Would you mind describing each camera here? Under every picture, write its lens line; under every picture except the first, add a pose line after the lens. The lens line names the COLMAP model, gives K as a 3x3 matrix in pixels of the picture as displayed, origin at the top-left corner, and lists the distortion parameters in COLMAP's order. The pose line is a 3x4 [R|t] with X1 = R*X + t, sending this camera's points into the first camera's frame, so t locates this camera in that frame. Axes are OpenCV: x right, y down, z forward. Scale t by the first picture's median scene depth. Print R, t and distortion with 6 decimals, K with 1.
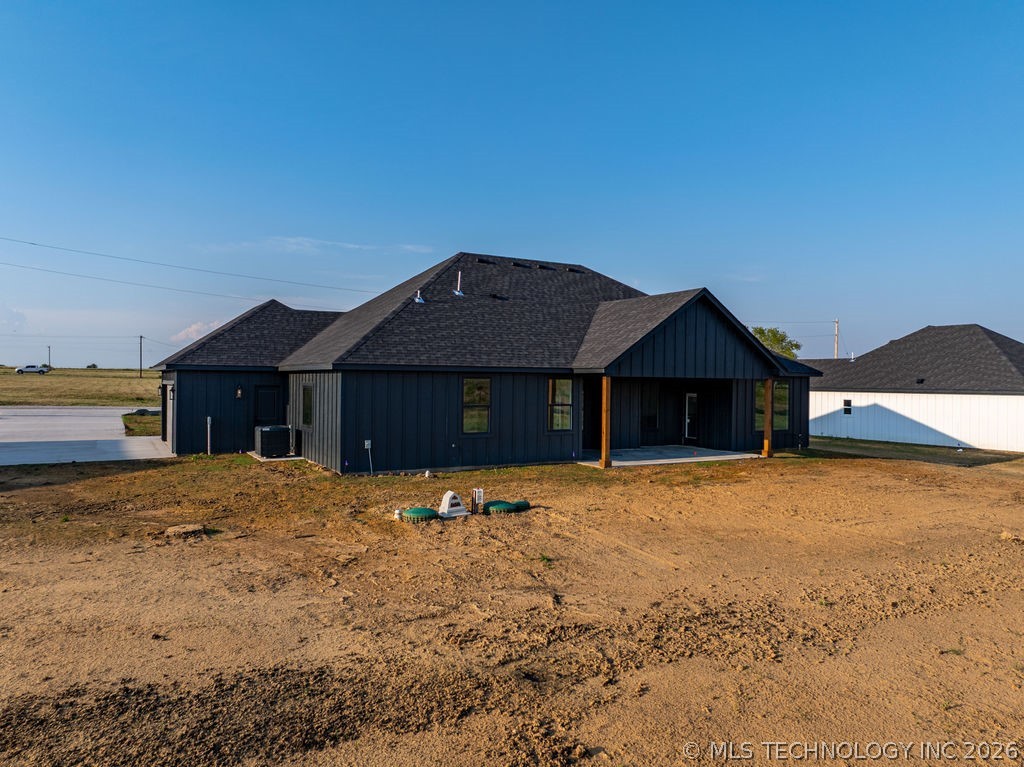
lens RADIAL K [[719.0, 0, 512.0], [0, 719.0, 383.5], [0, 0, 1]] dist [-0.005700, -0.002220]
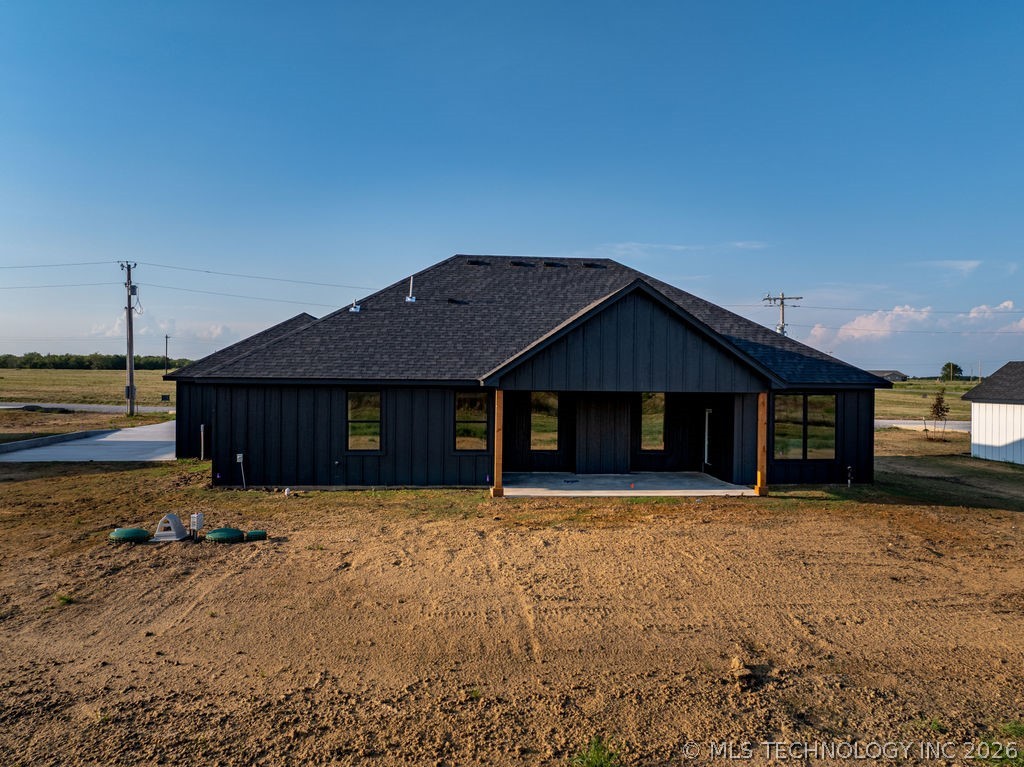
lens RADIAL K [[725.4, 0, 512.0], [0, 725.4, 383.5], [0, 0, 1]] dist [-0.003994, -0.003190]
pose [[0.910260, 0.000969, -0.414037, 0.464946], [-0.003388, 0.999981, -0.005107, -0.012004], [0.414024, 0.006052, 0.910246, 0.204823]]
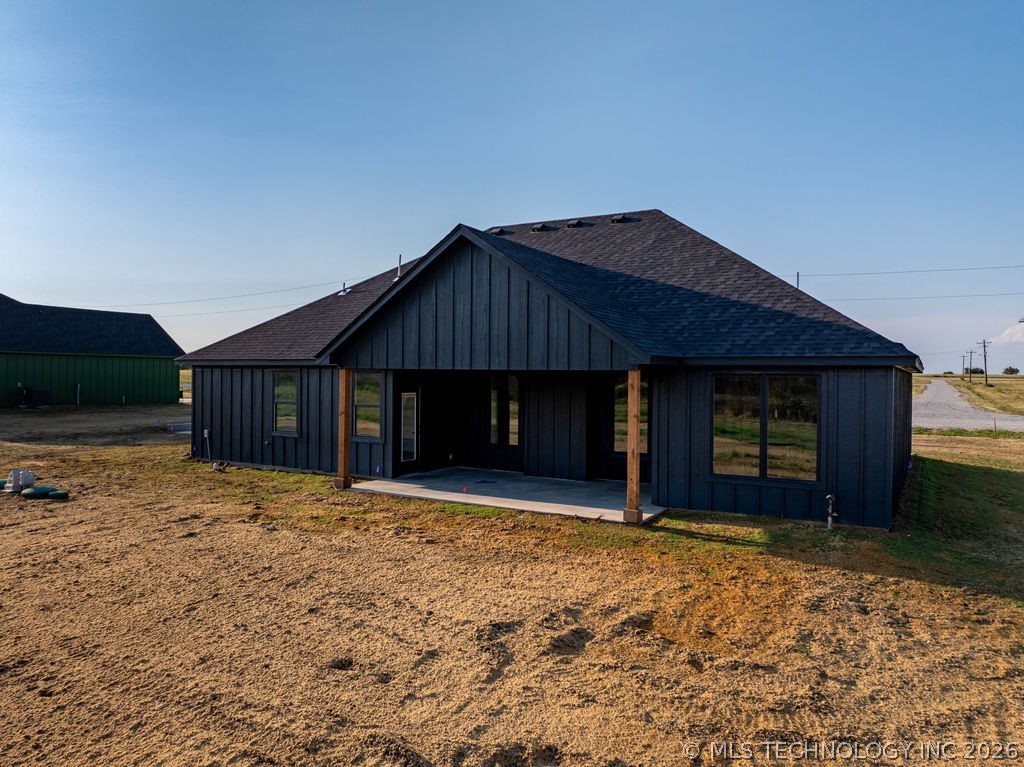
lens RADIAL K [[719.0, 0, 512.0], [0, 719.0, 383.5], [0, 0, 1]] dist [-0.005700, -0.002220]
pose [[0.500774, 0.002674, -0.865574, 0.813486], [-0.013404, 0.999899, -0.004666, 0.006880], [0.865474, 0.013939, 0.500759, 0.716242]]
